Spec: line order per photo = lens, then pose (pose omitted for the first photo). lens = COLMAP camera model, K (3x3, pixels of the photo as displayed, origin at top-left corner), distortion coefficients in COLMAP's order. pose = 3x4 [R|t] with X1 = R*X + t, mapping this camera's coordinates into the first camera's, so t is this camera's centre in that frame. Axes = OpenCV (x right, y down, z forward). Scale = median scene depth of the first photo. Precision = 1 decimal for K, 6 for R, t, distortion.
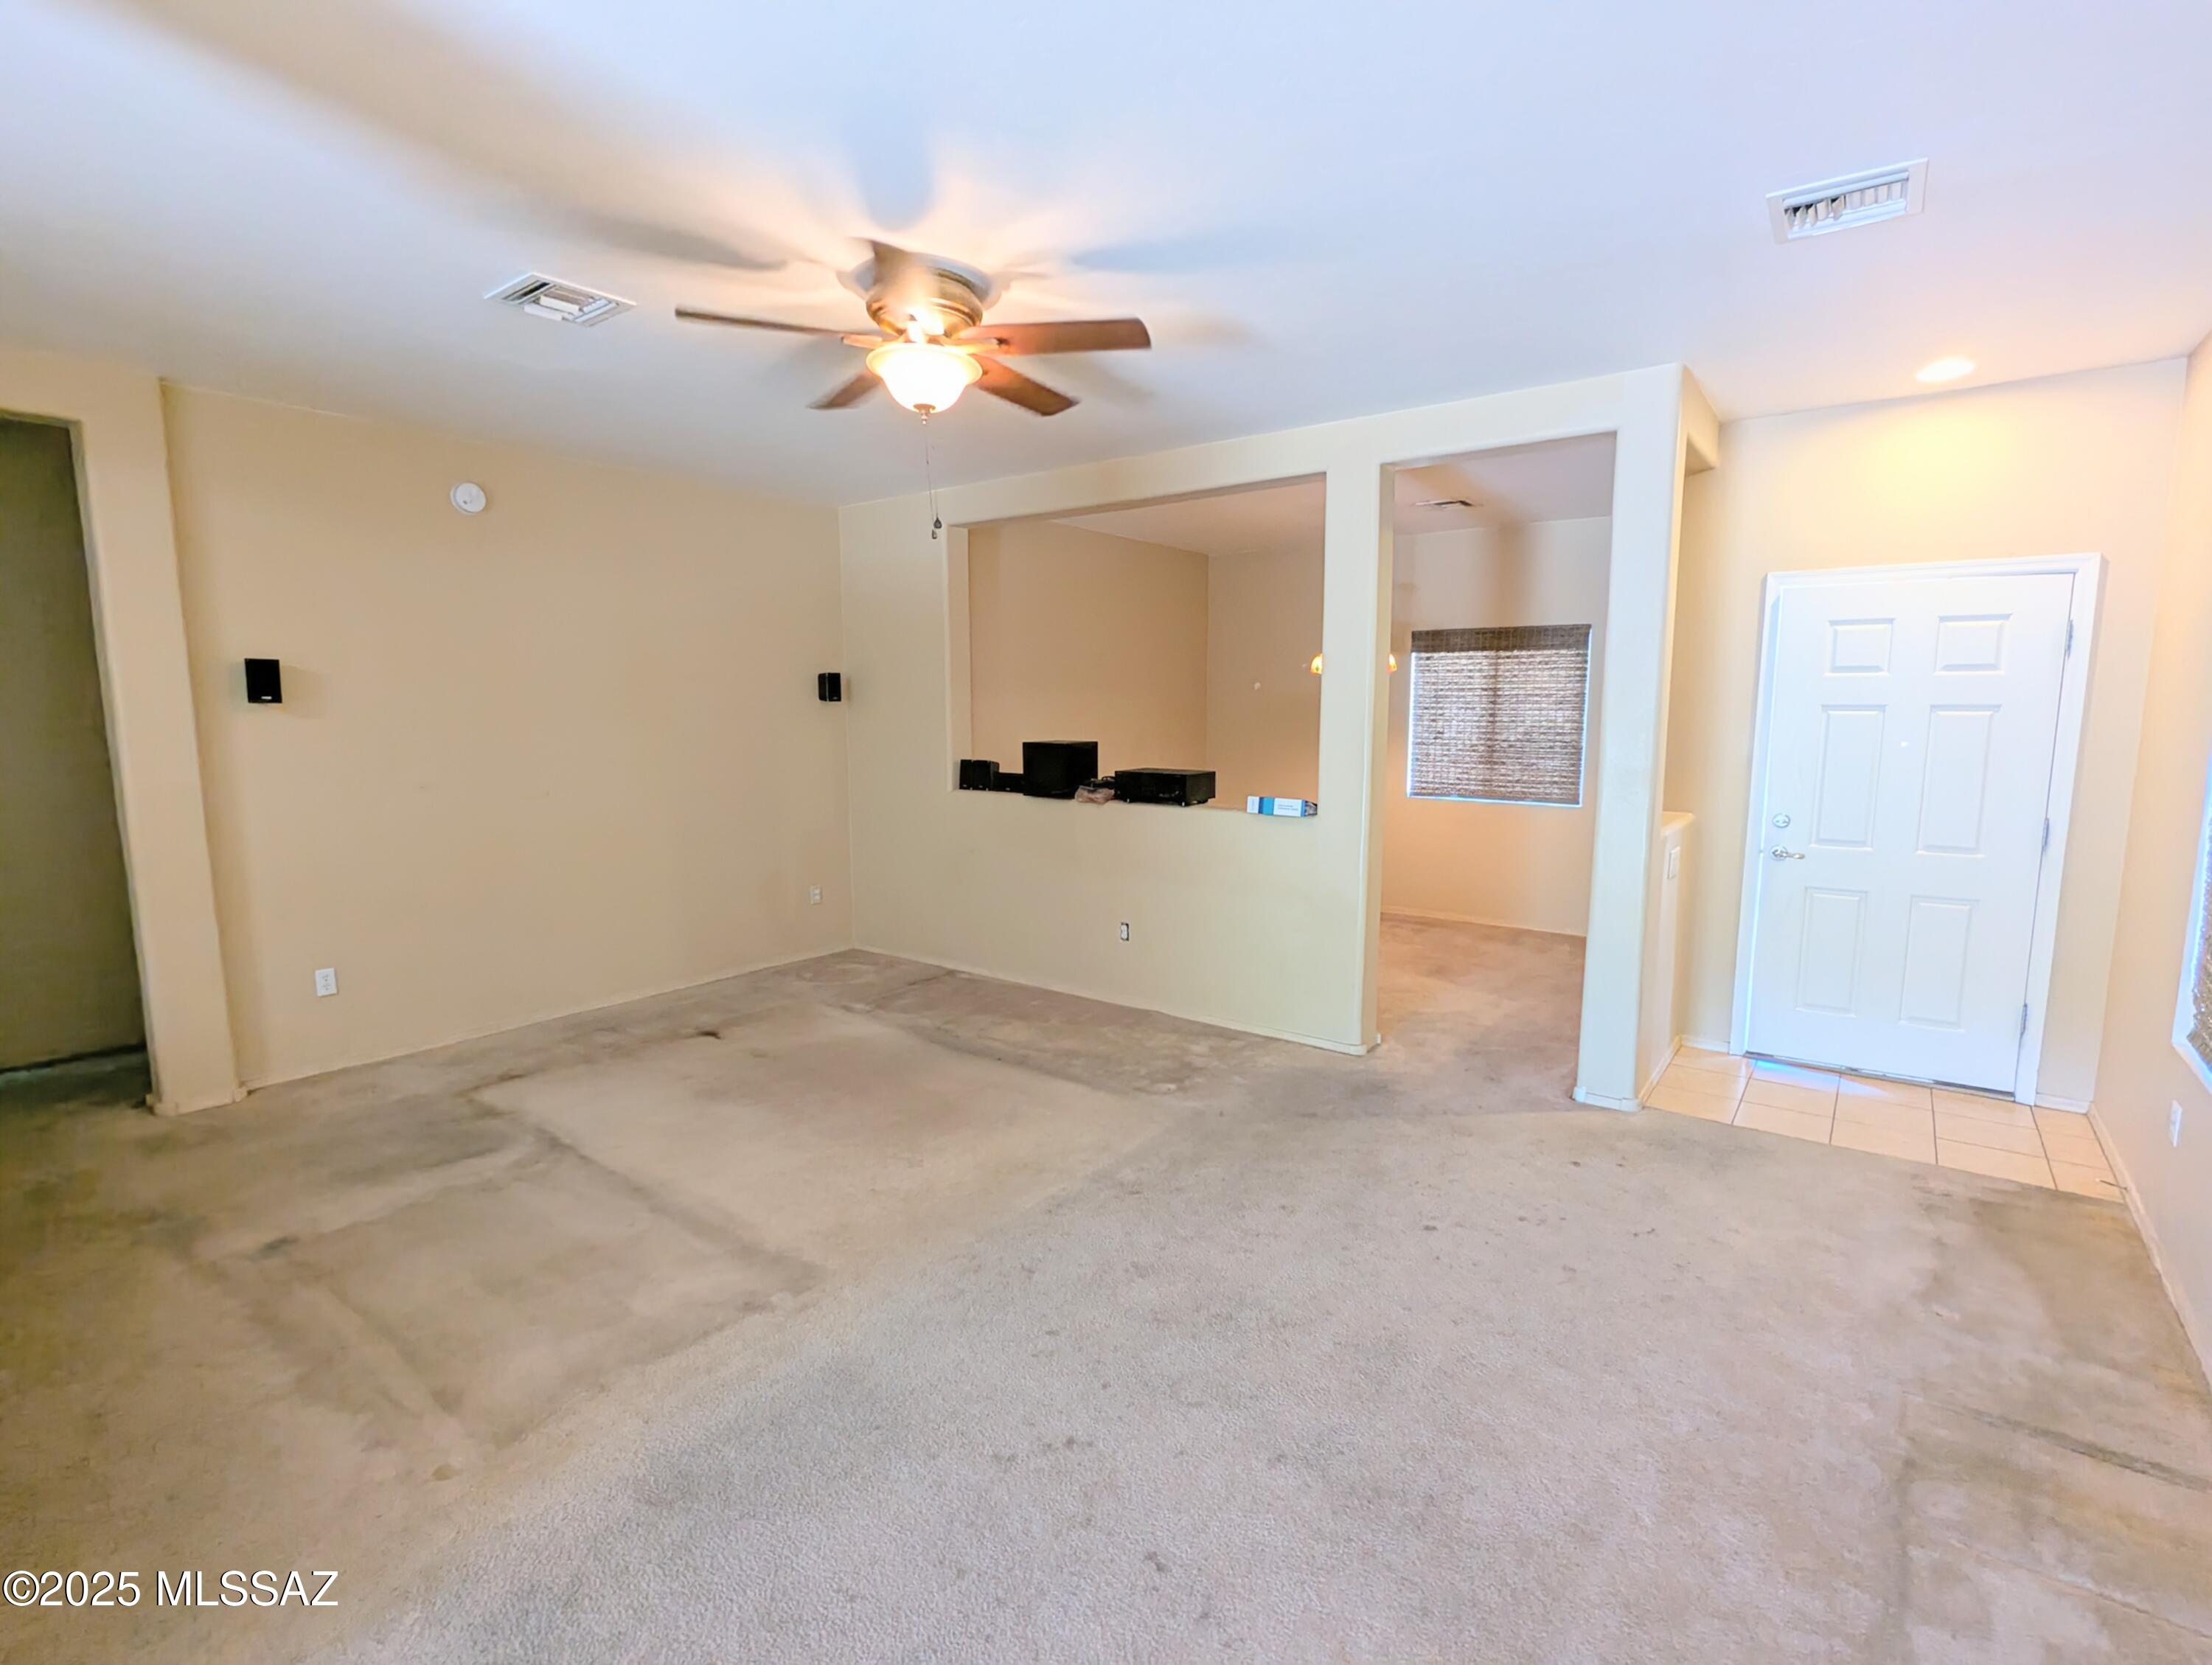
lens RADIAL K [[1048.4, 0, 1108.1], [0, 1048.4, 836.1], [0, 0, 1]] dist [-0.000810, 0.001741]
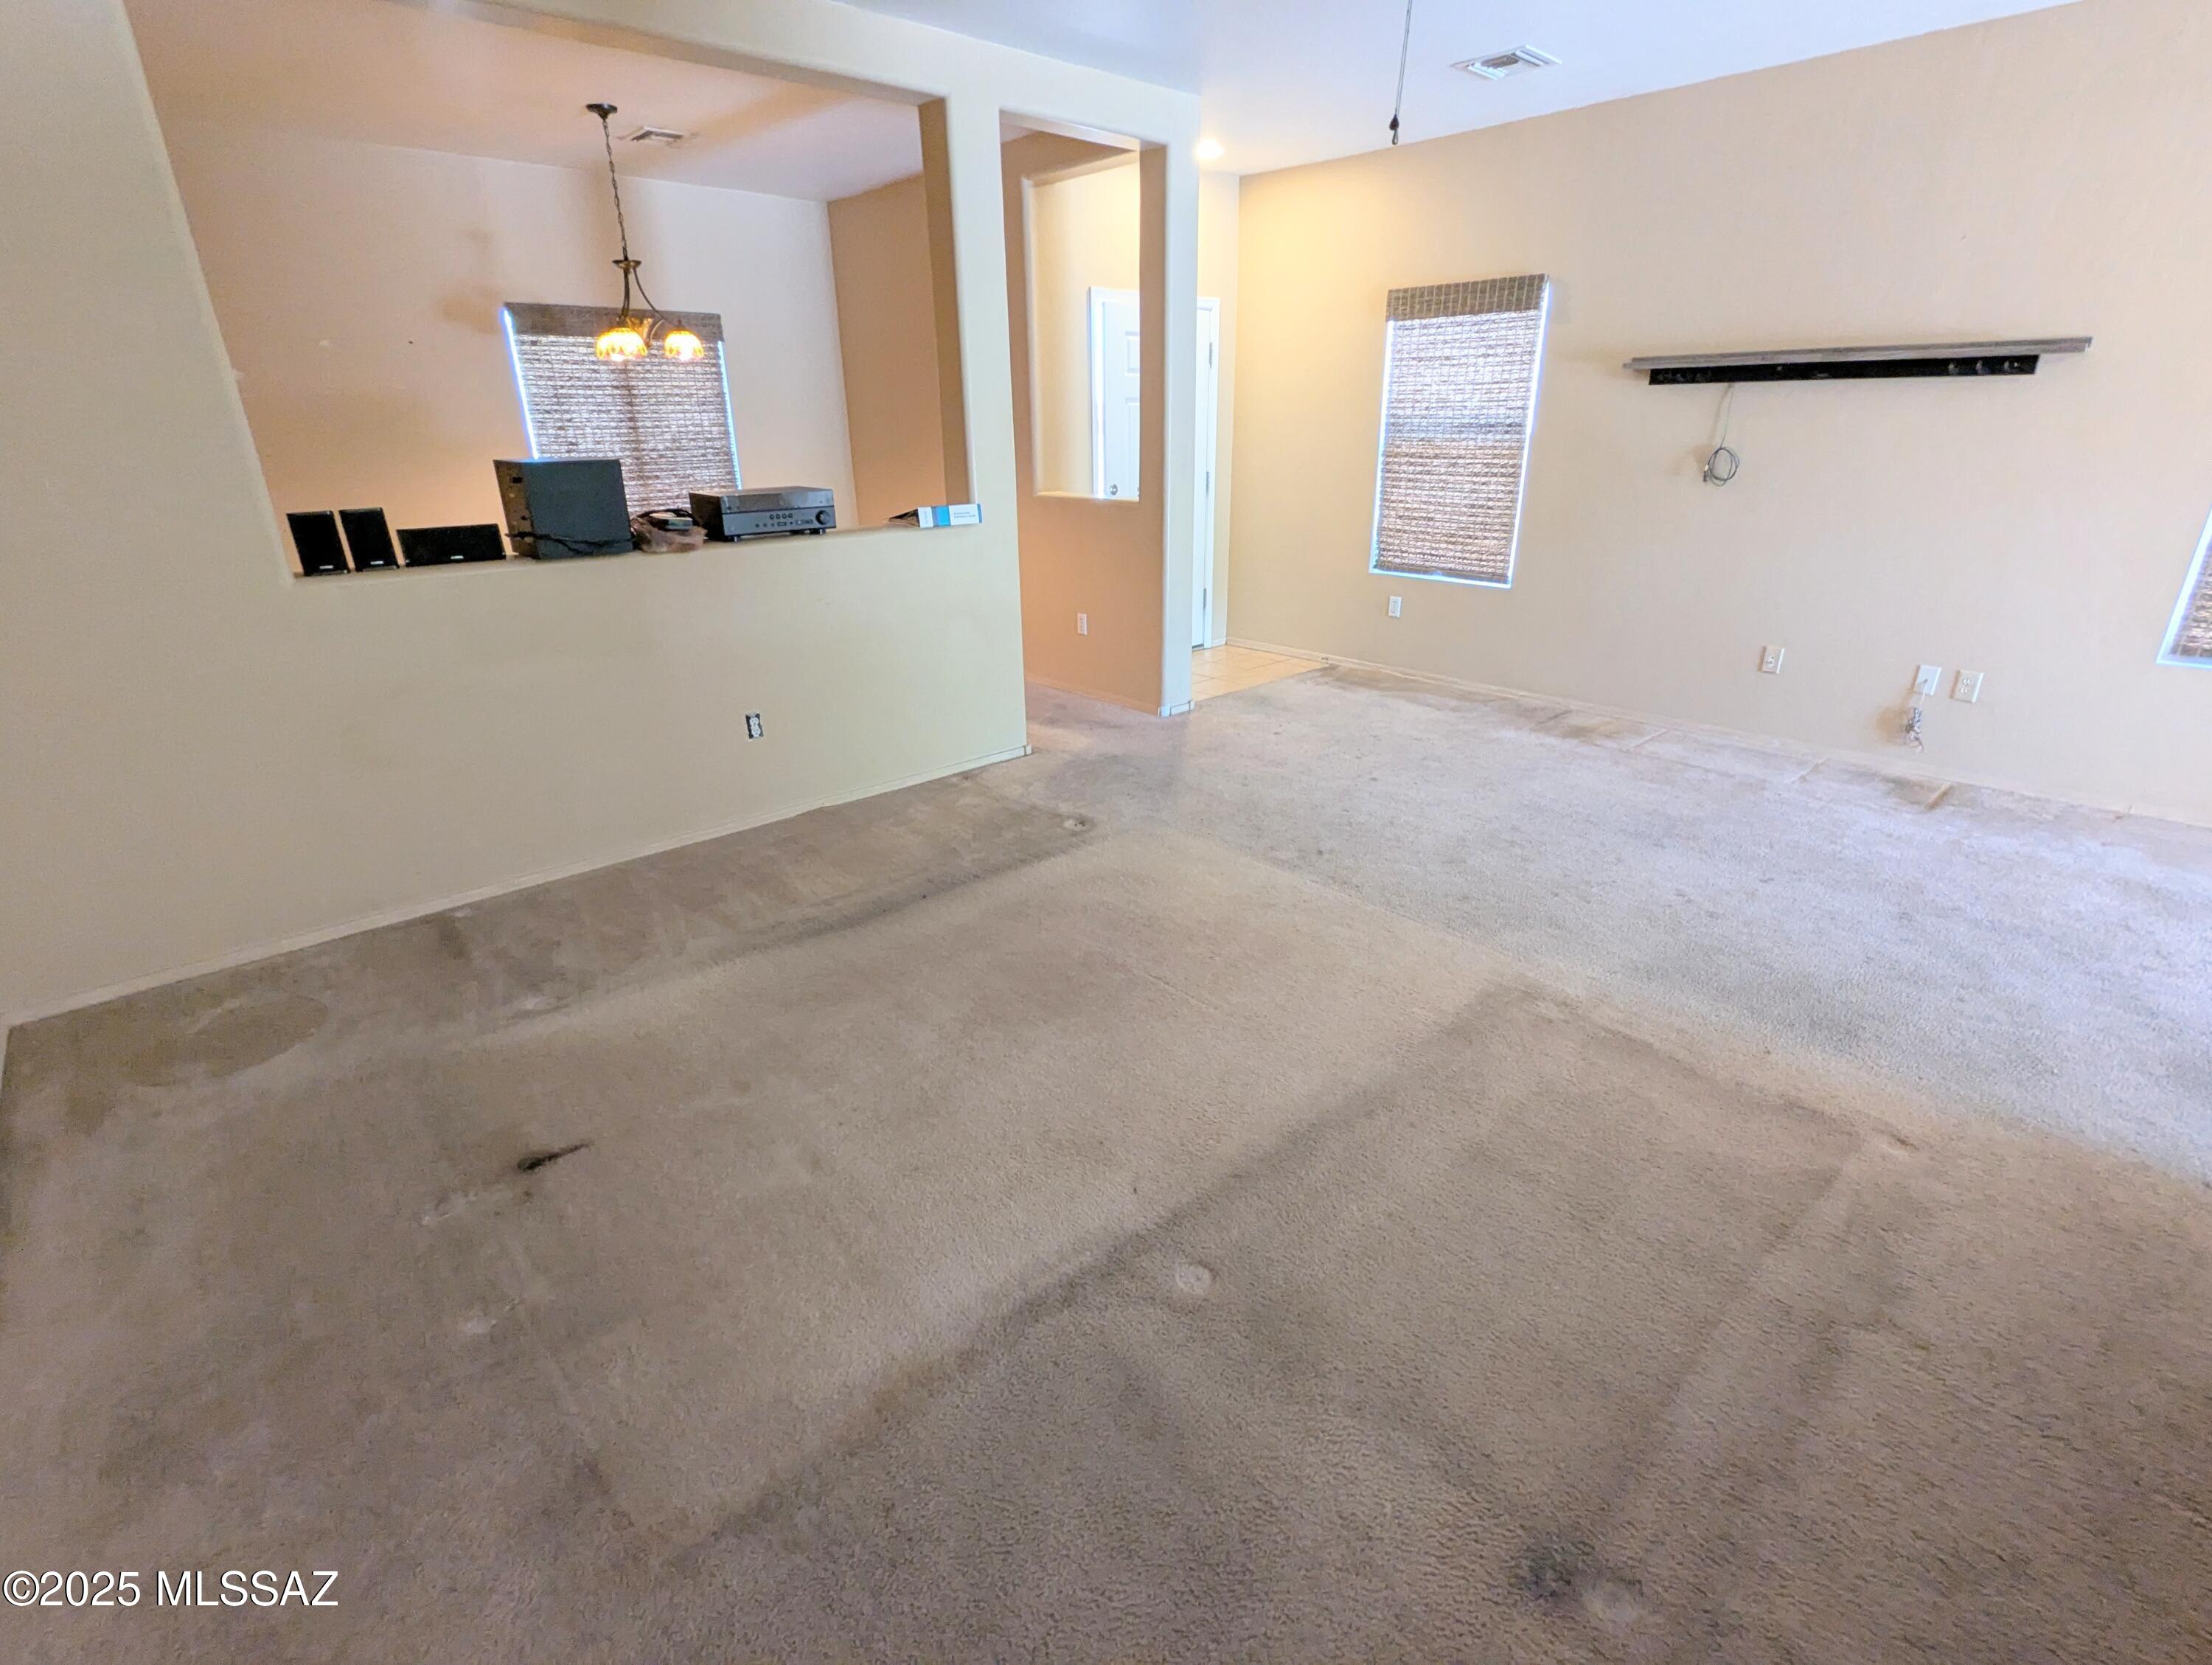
lens RADIAL K [[1050.1, 0, 1105.5], [0, 1050.1, 841.4], [0, 0, 1]] dist [-0.002279, 0.000722]
pose [[0.187331, -0.371696, 0.909258, -0.618611], [0.135855, 0.926552, 0.350776, -0.057010], [-0.972857, 0.057816, 0.224068, 0.584114]]
